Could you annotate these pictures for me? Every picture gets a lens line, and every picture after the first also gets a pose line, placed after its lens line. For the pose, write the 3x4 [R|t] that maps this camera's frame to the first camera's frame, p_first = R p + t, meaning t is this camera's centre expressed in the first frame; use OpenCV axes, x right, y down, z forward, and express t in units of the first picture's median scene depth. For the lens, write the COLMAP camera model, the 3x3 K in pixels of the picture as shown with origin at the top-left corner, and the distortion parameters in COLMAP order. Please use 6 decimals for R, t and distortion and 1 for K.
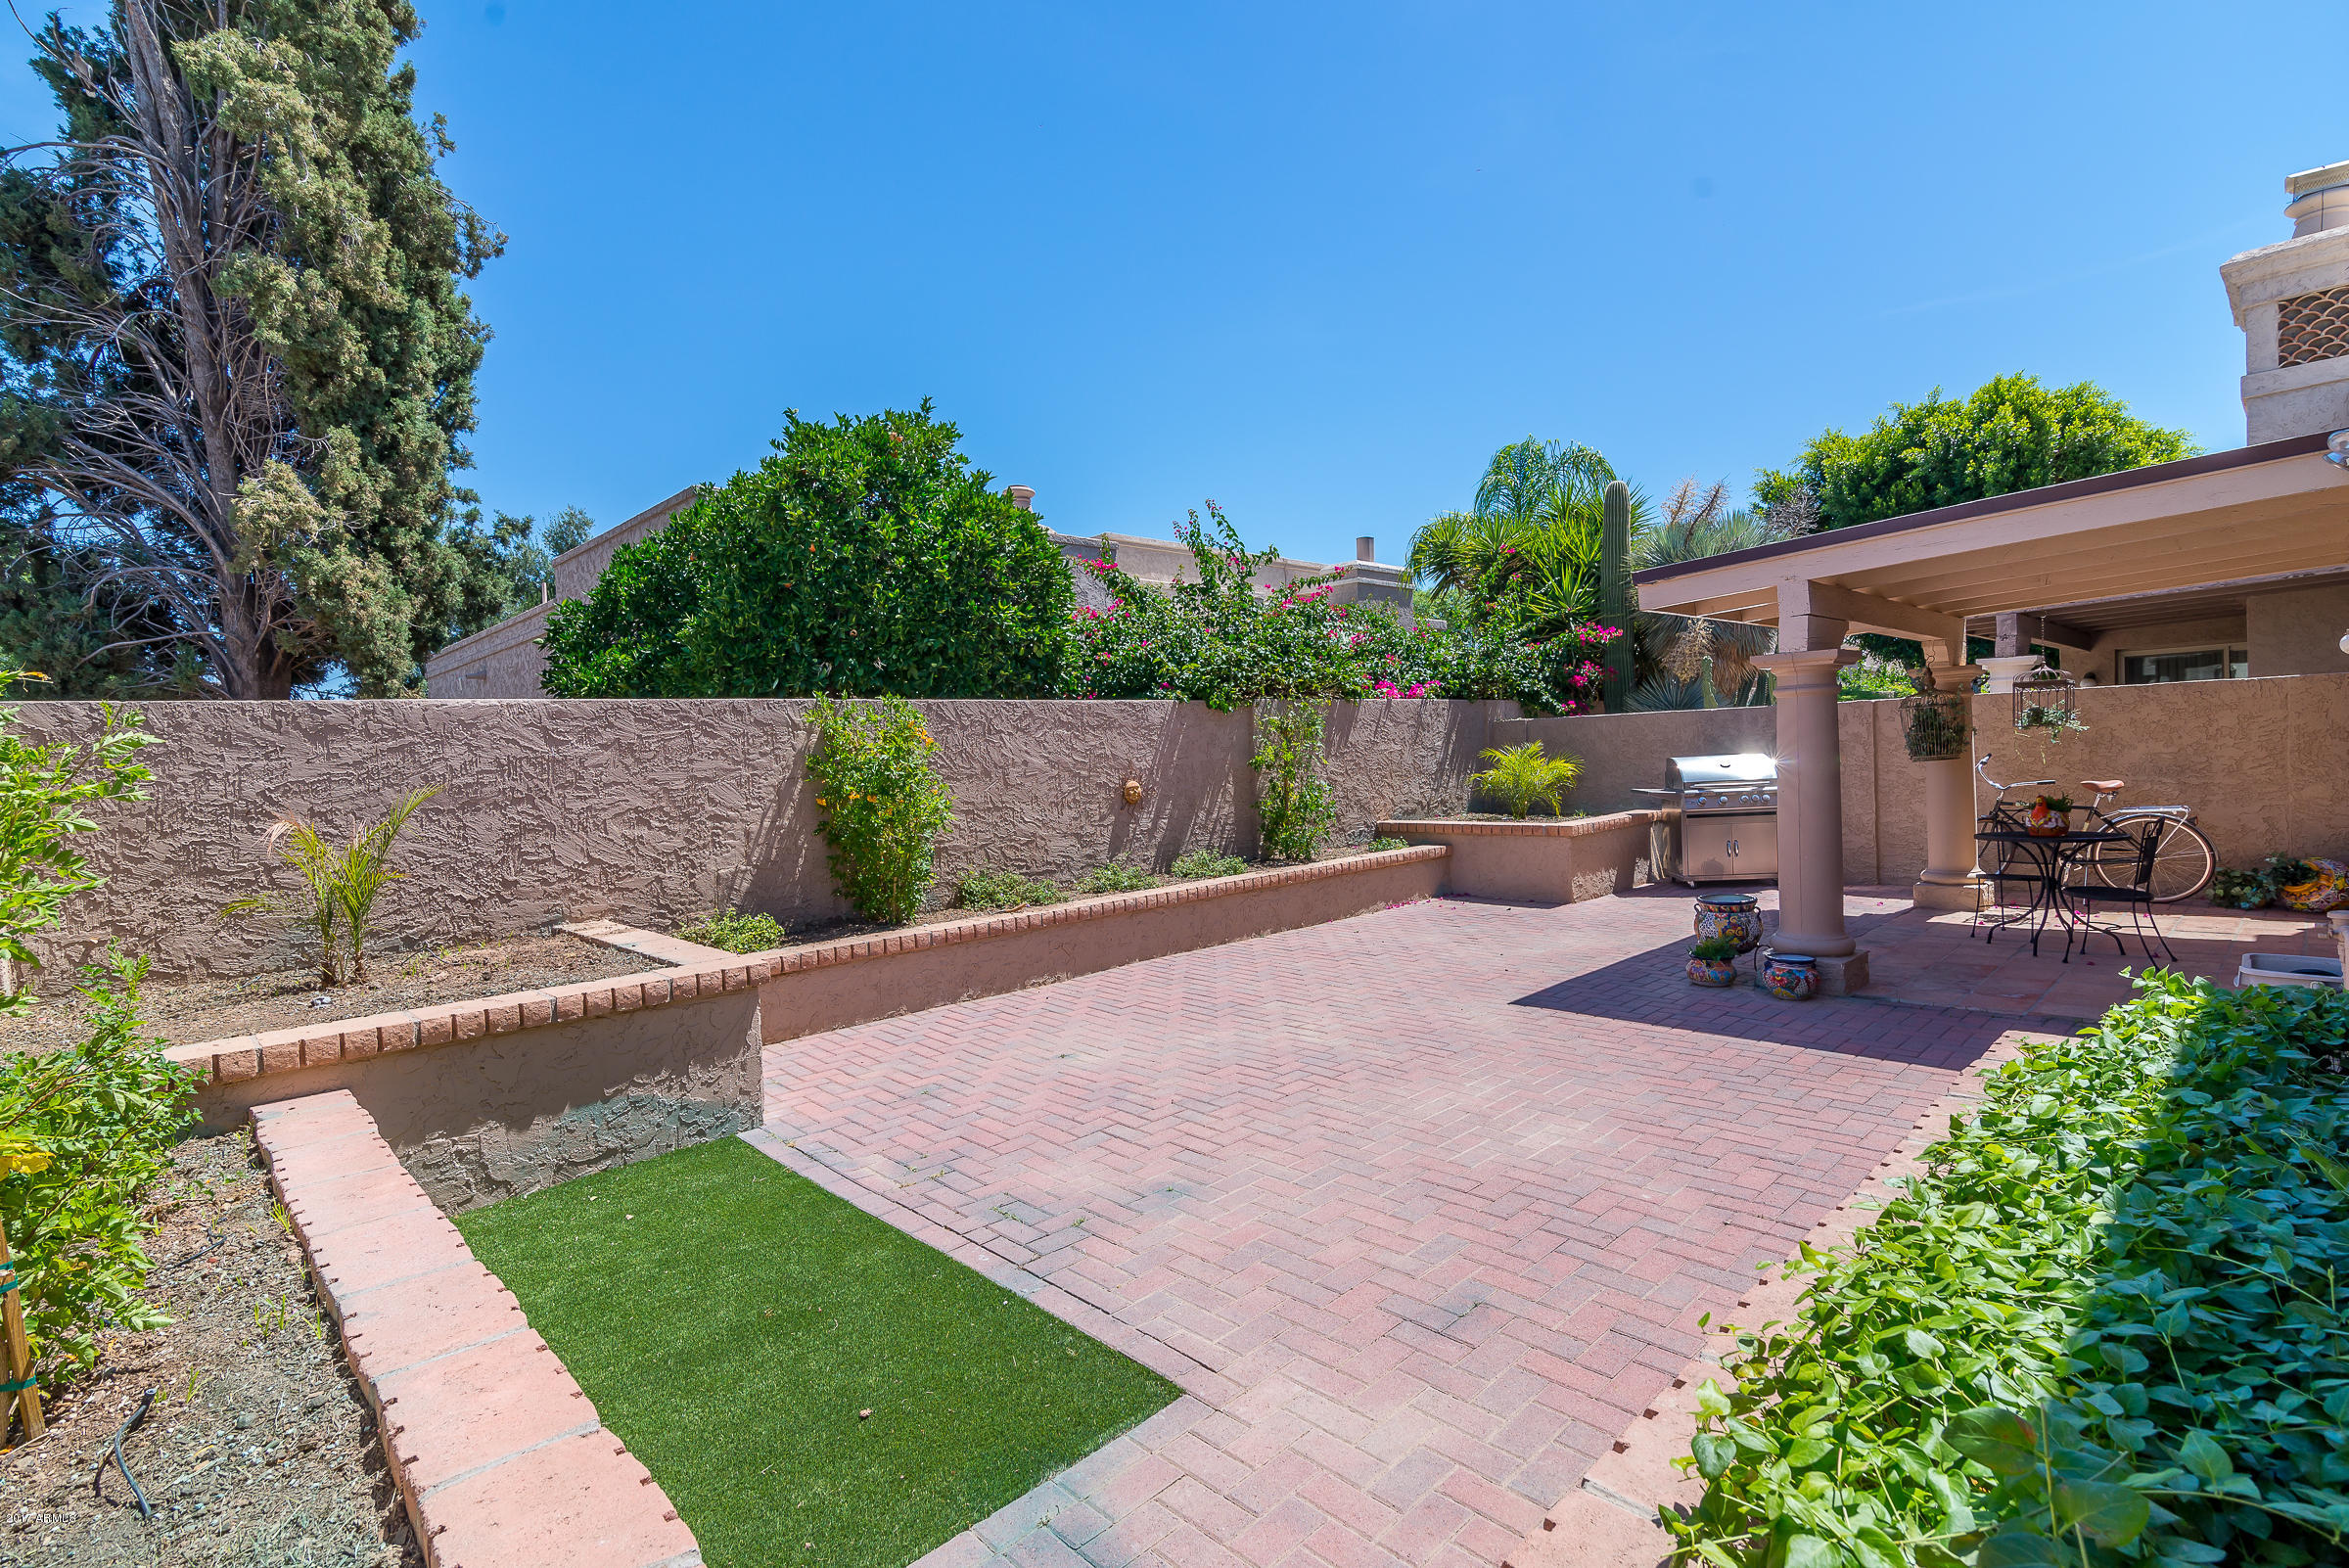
lens RADIAL K [[1084.6, 0, 1174.5], [0, 1084.6, 784.0], [0, 0, 1]] dist [0.012190, -0.000326]
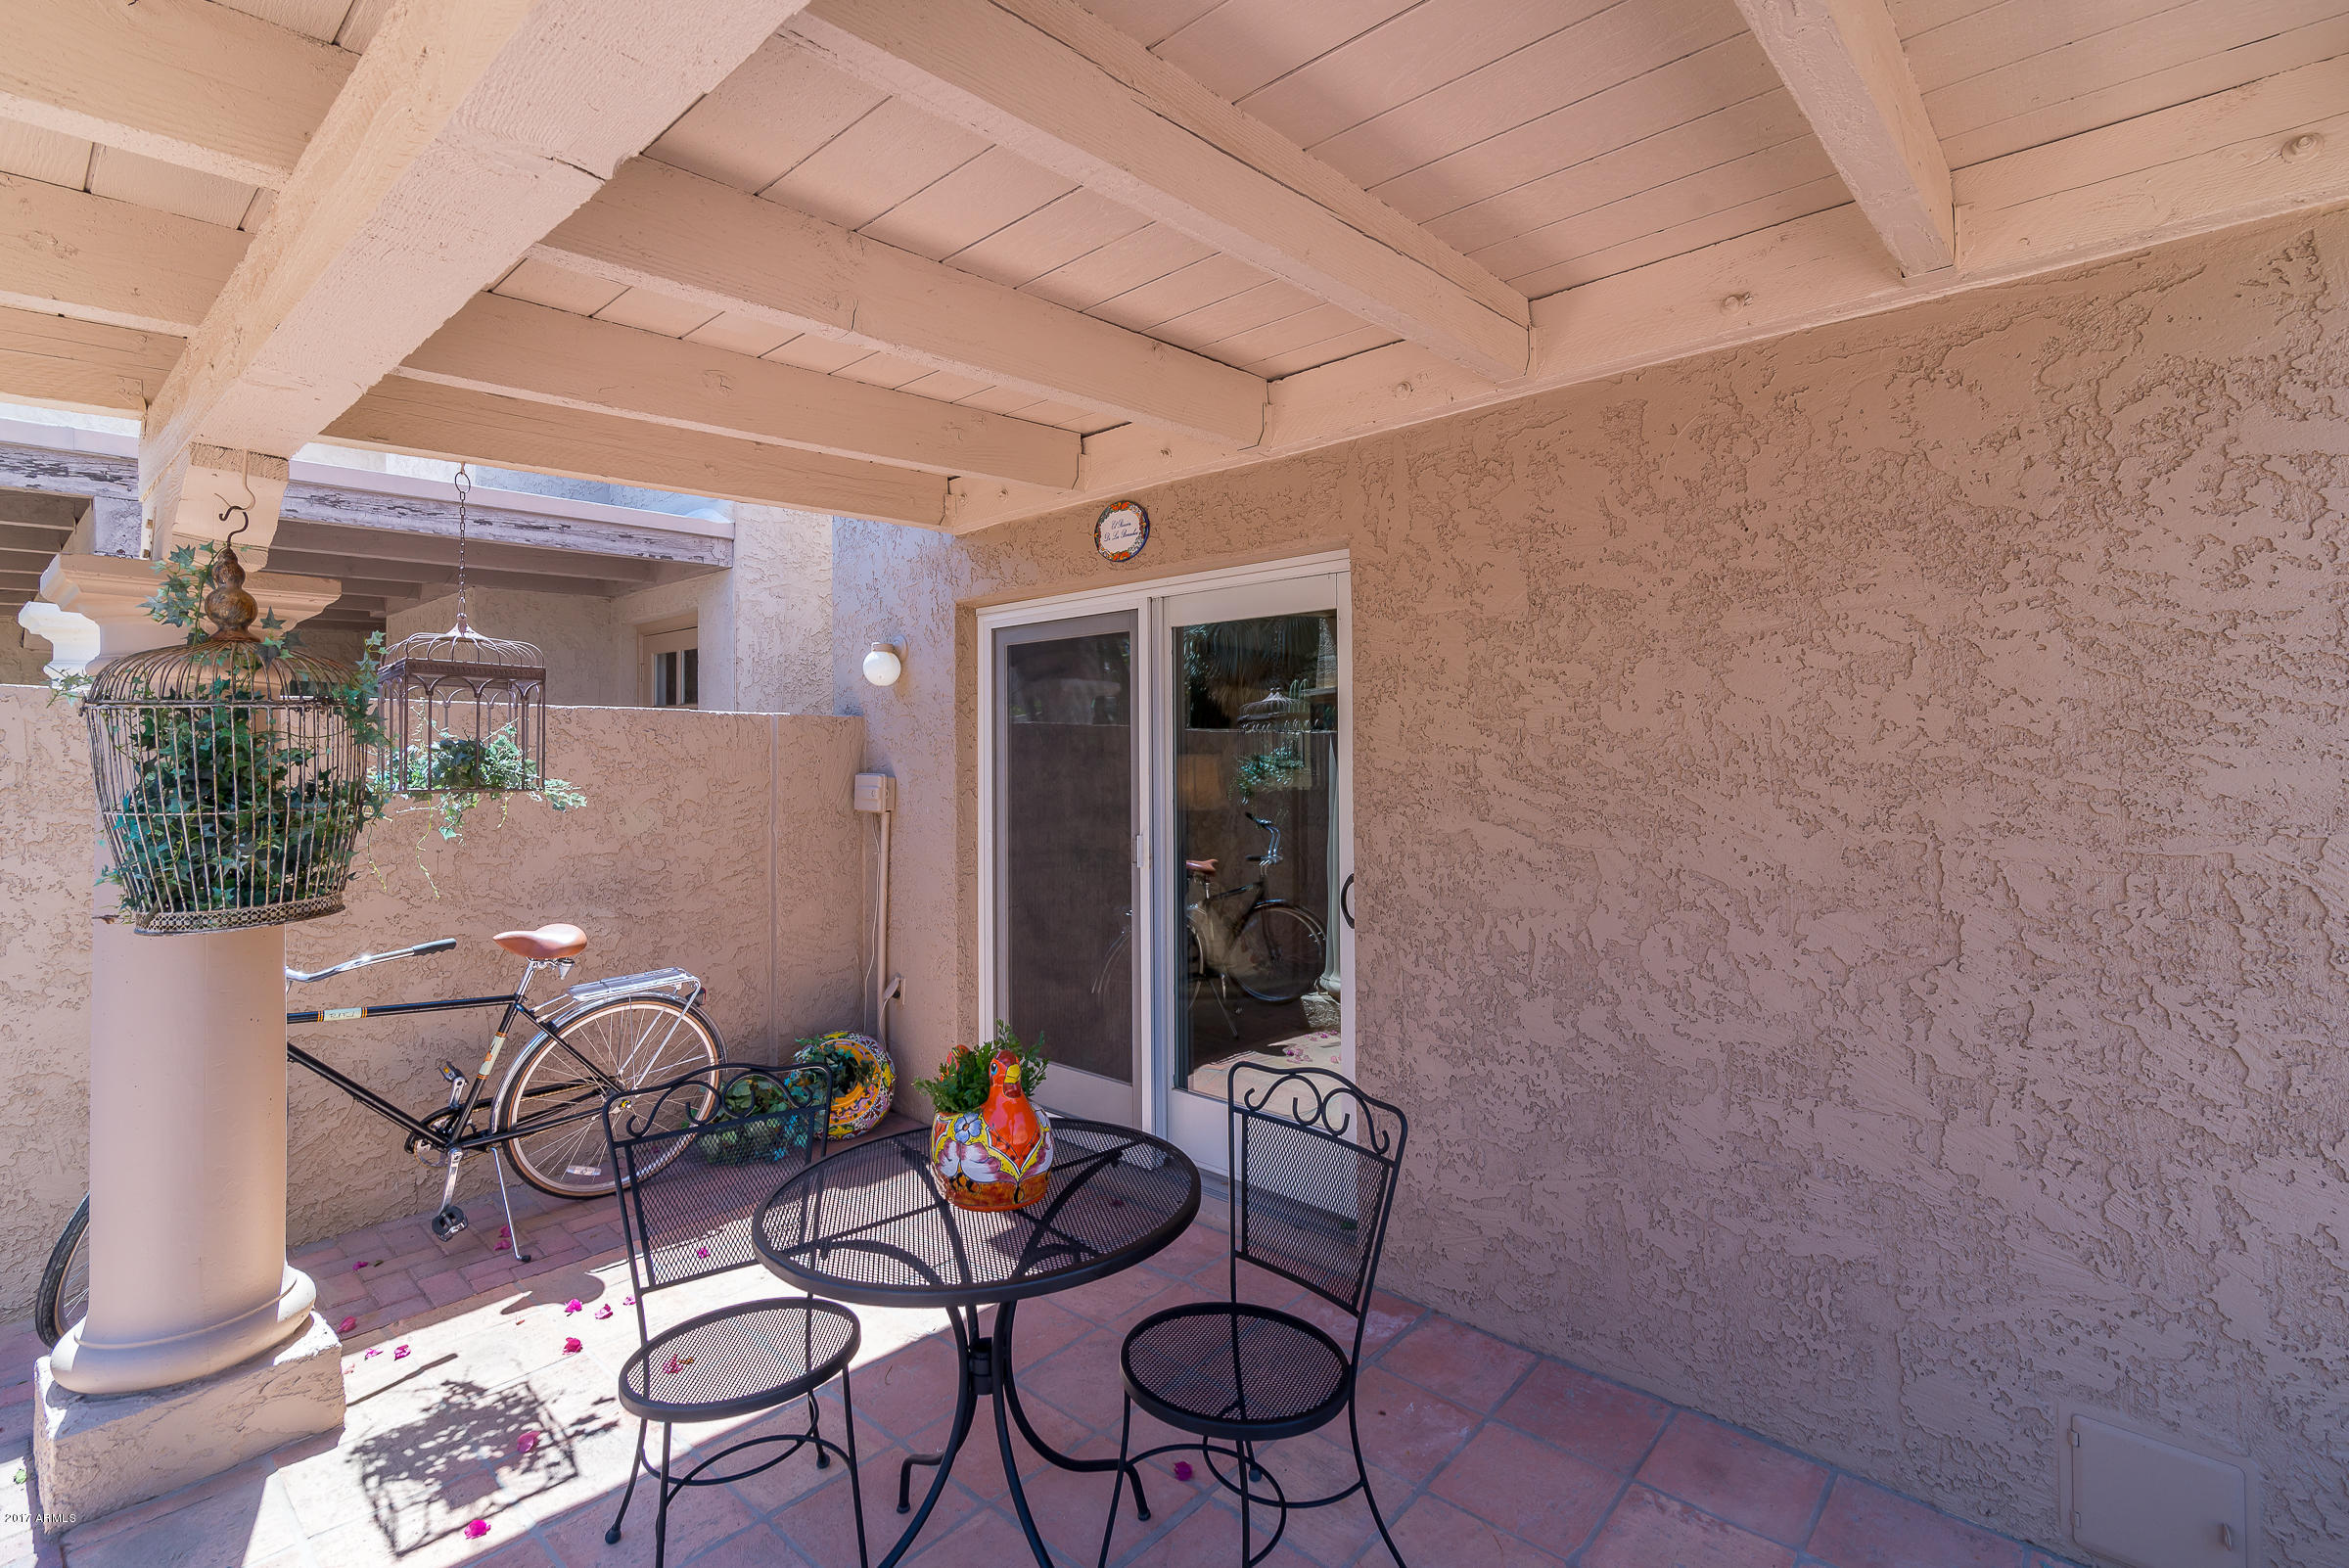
lens RADIAL K [[1093.6, 0, 1167.7], [0, 1093.6, 764.3], [0, 0, 1]] dist [0.014173, -0.000114]
pose [[-0.032780, 0.045846, 0.998411, 0.738599], [0.027888, 0.998600, -0.044939, -0.067785], [-0.999073, 0.026370, -0.034013, 1.344428]]
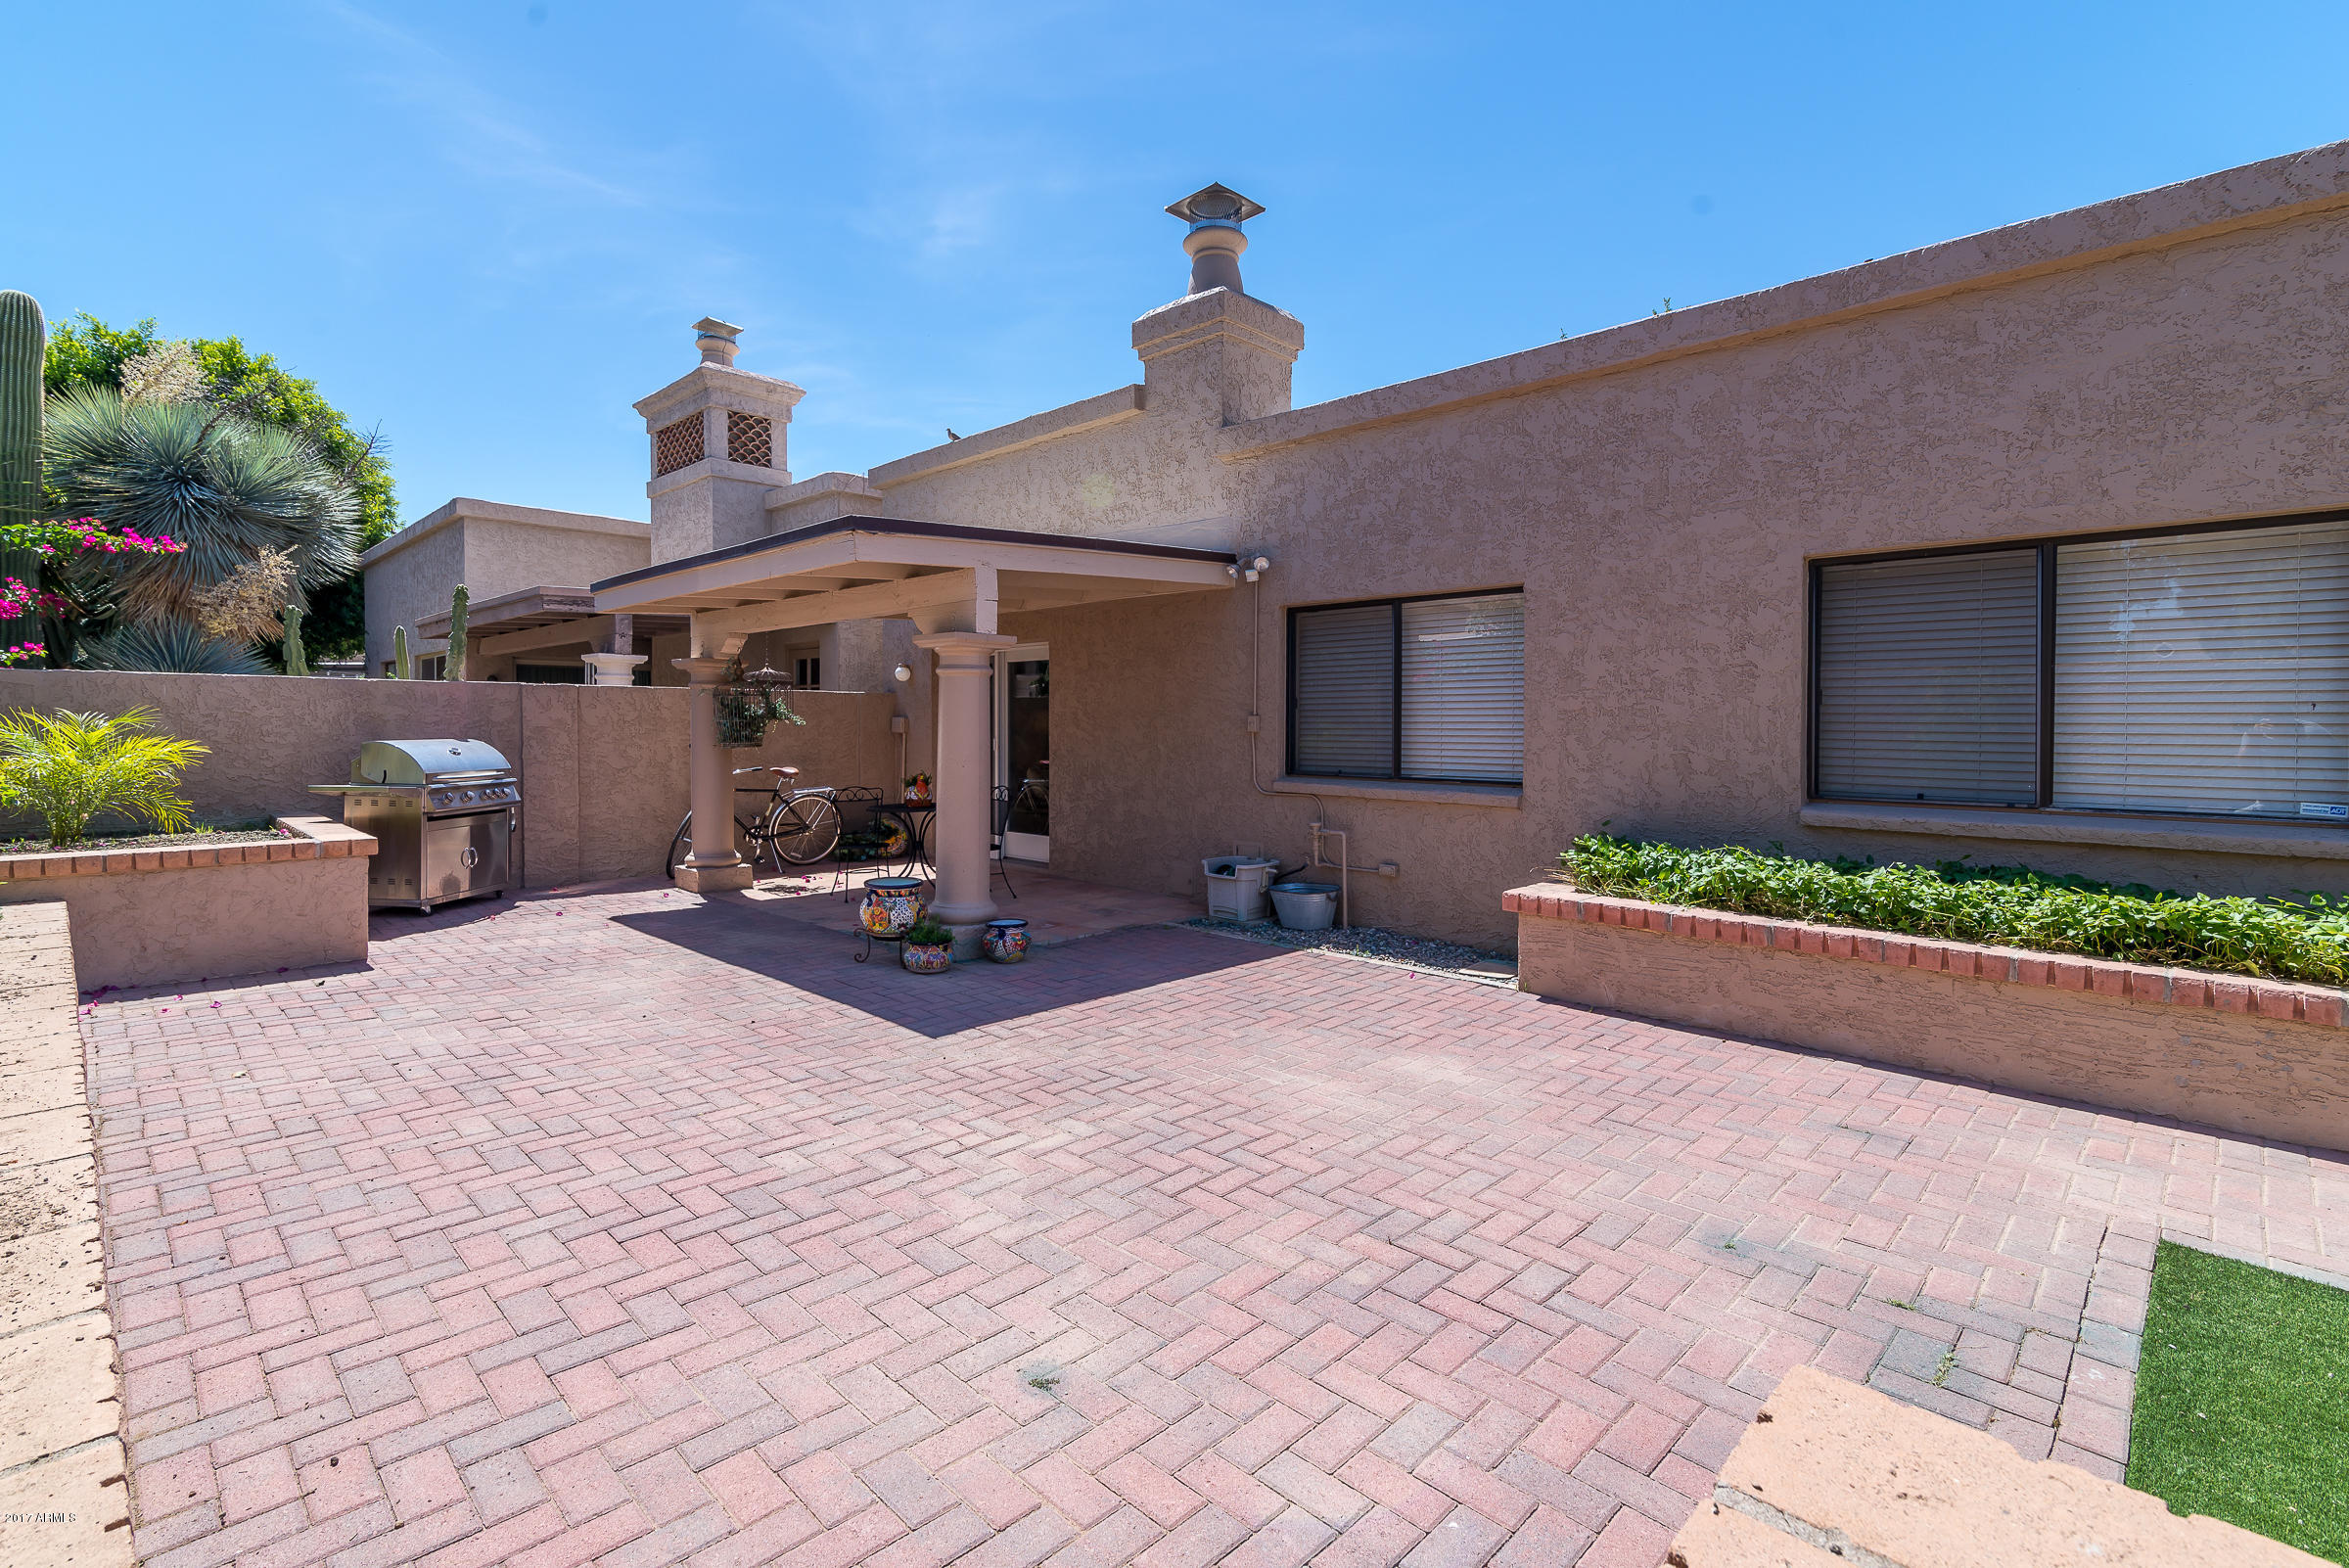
lens RADIAL K [[1041.5, 0, 1186.8], [0, 1041.5, 741.3], [0, 0, 1]] dist [0.017969, 0.000184]
pose [[-0.017093, 0.026596, 0.999500, -0.541552], [0.024656, 0.999353, -0.026170, 0.016258], [-0.999550, 0.024196, -0.017738, 0.993783]]
